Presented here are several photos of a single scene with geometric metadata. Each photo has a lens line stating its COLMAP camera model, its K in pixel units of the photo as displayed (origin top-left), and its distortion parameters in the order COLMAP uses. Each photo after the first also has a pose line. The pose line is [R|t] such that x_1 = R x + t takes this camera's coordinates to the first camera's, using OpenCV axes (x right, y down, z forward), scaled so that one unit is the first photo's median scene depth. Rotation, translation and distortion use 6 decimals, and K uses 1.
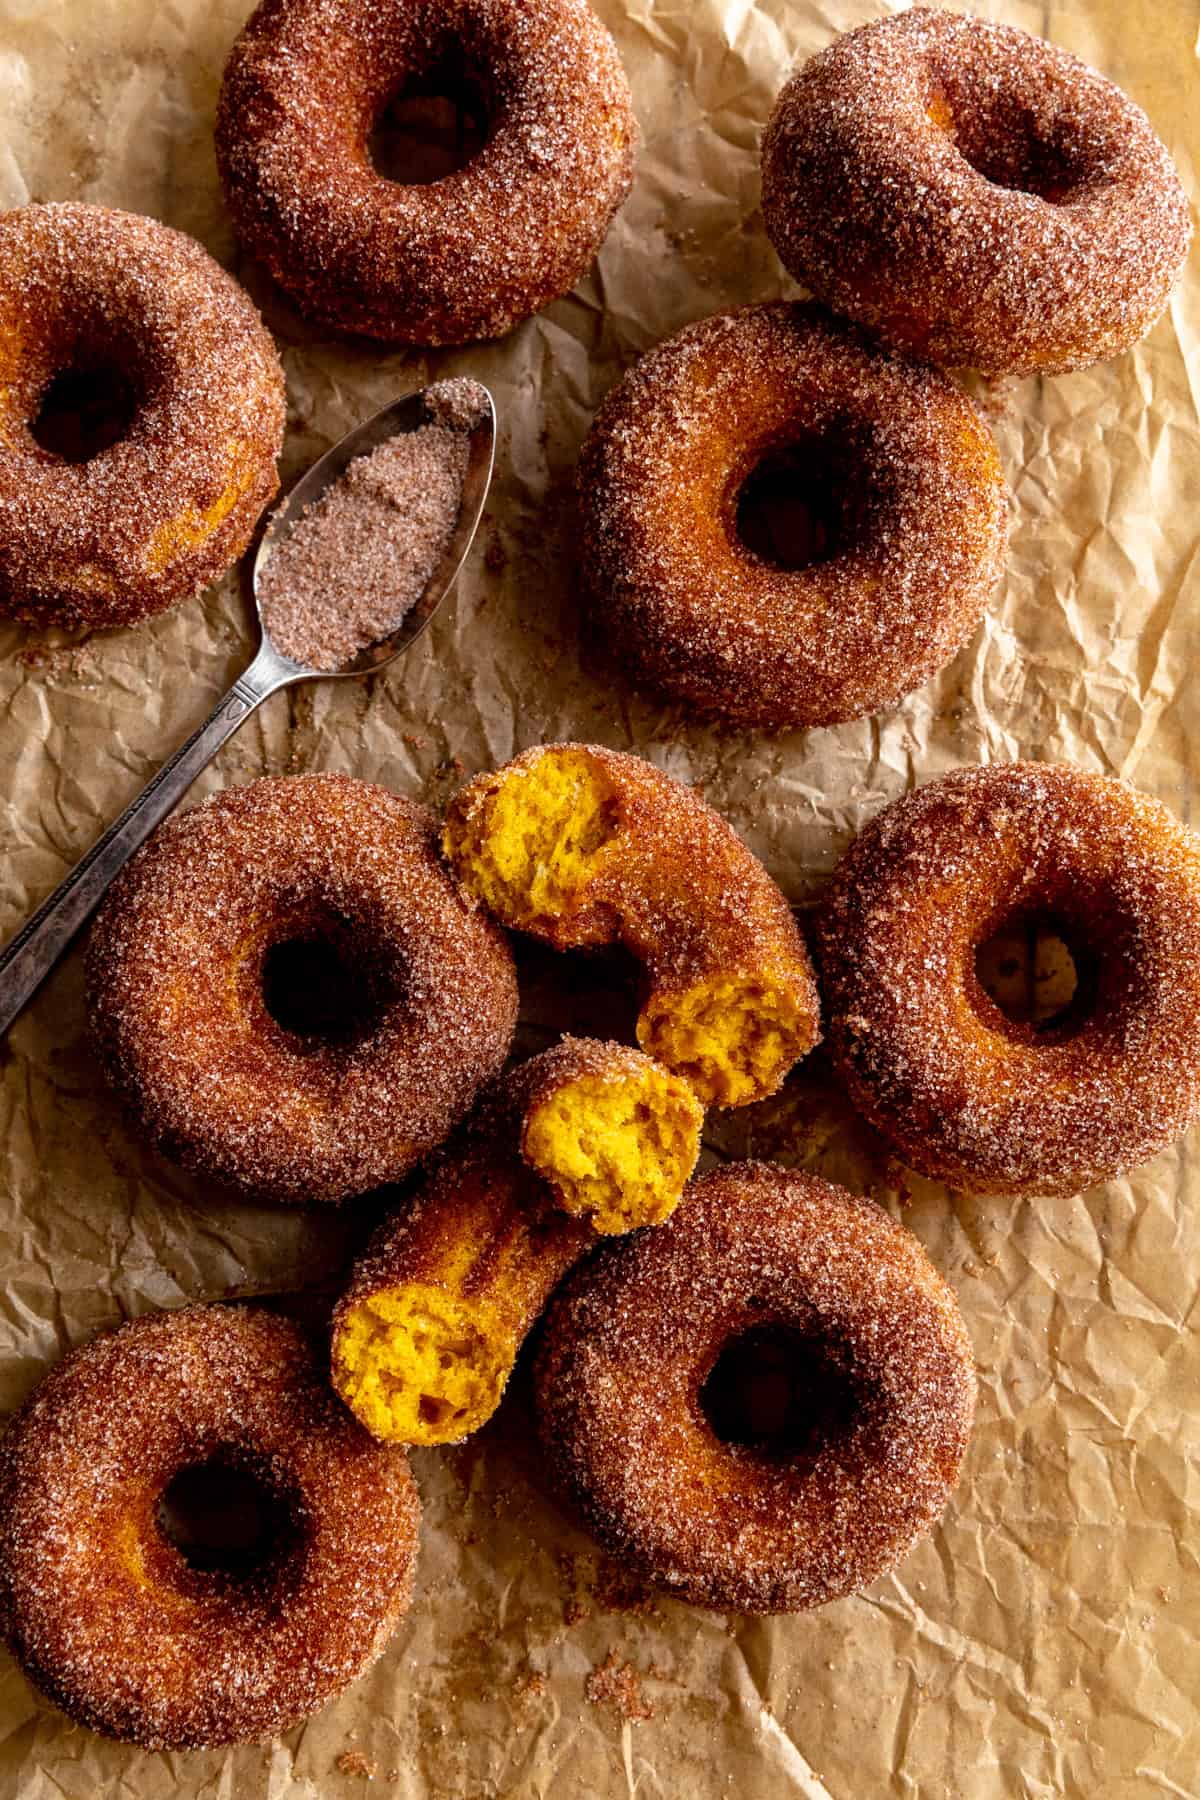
lens RADIAL K [[2166.2, 0, 601.6], [0, 2166.2, 914.3], [0, 0, 1]] dist [0.039837, 0.000000]
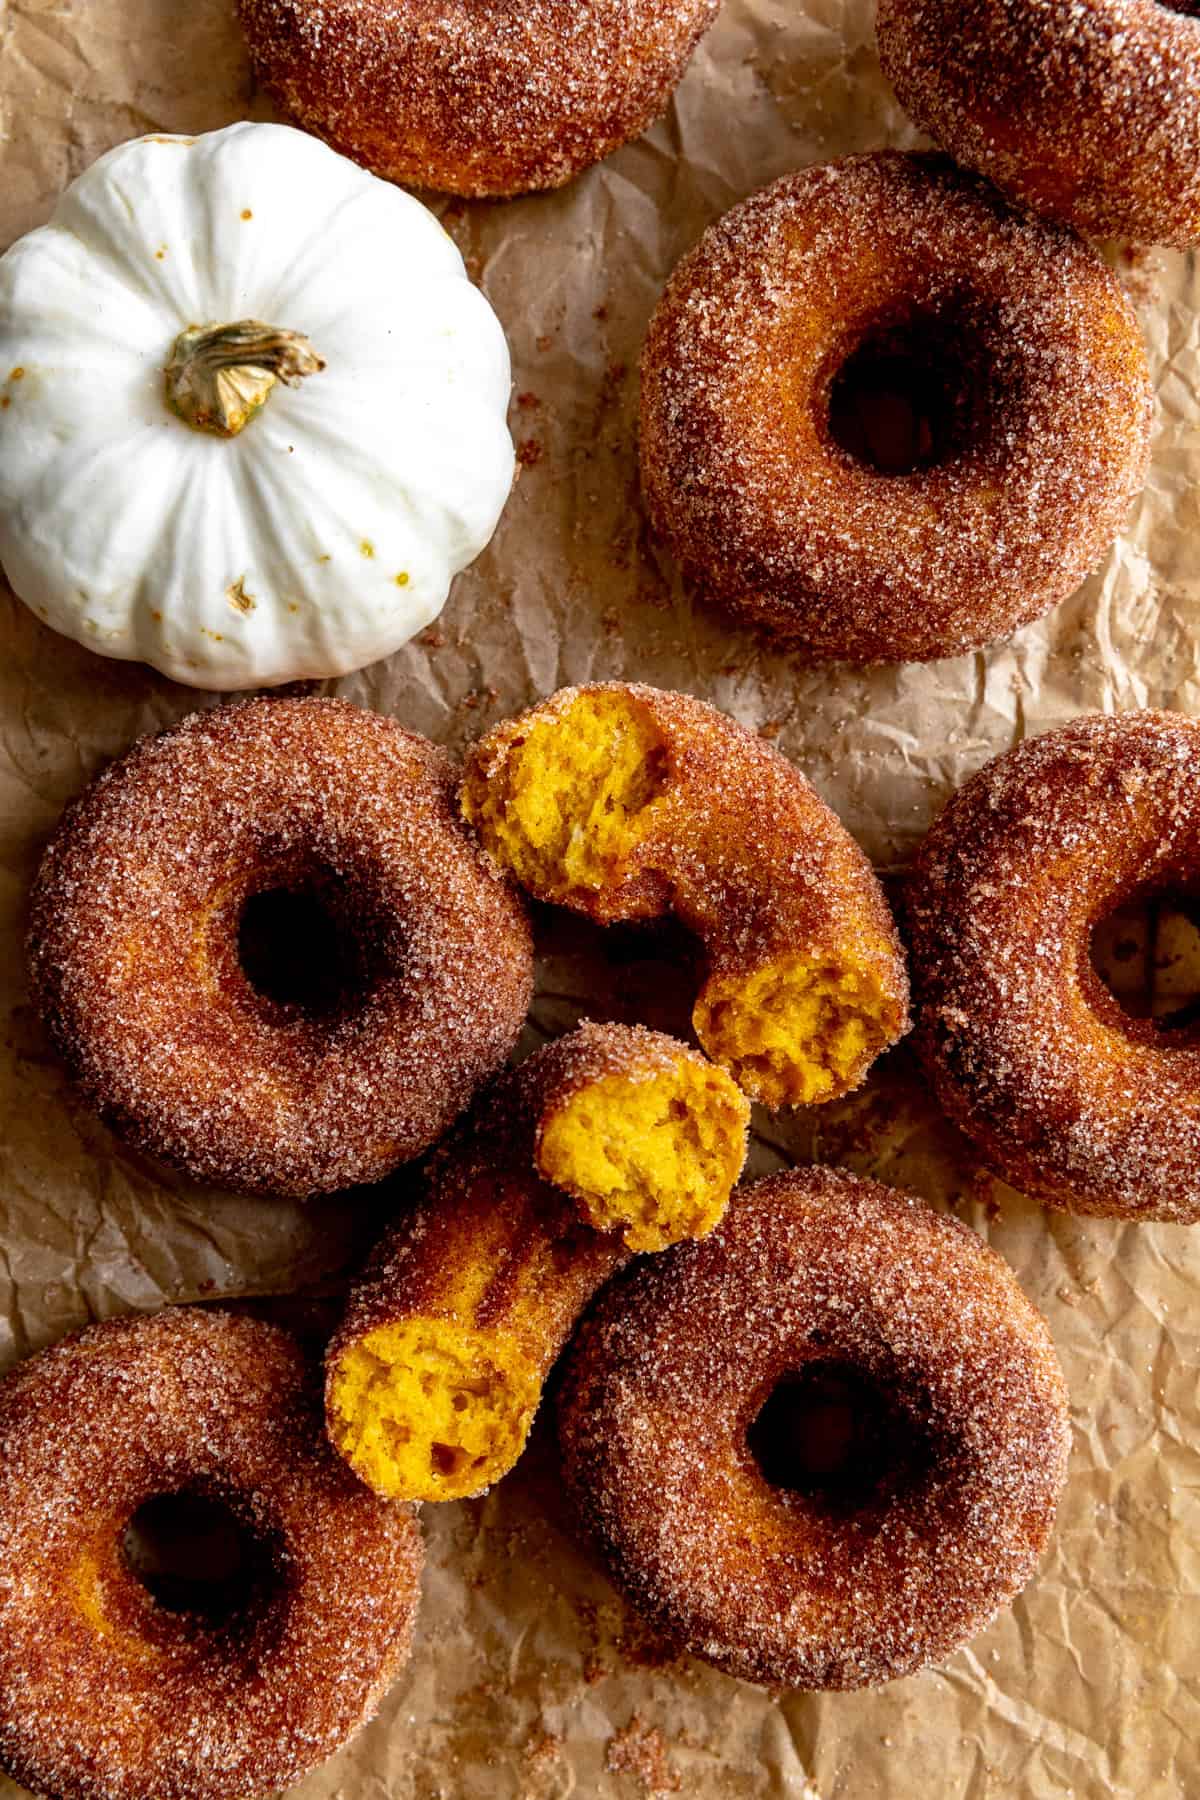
lens RADIAL K [[2098.3, 0, 598.5], [0, 2098.3, 913.3], [0, 0, 1]] dist [0.014385, 0.000000]
pose [[0.999337, 0.033364, -0.014601, -0.009718], [-0.032627, 0.998308, 0.048137, -0.024842], [0.016182, -0.047629, 0.998734, 0.179602]]
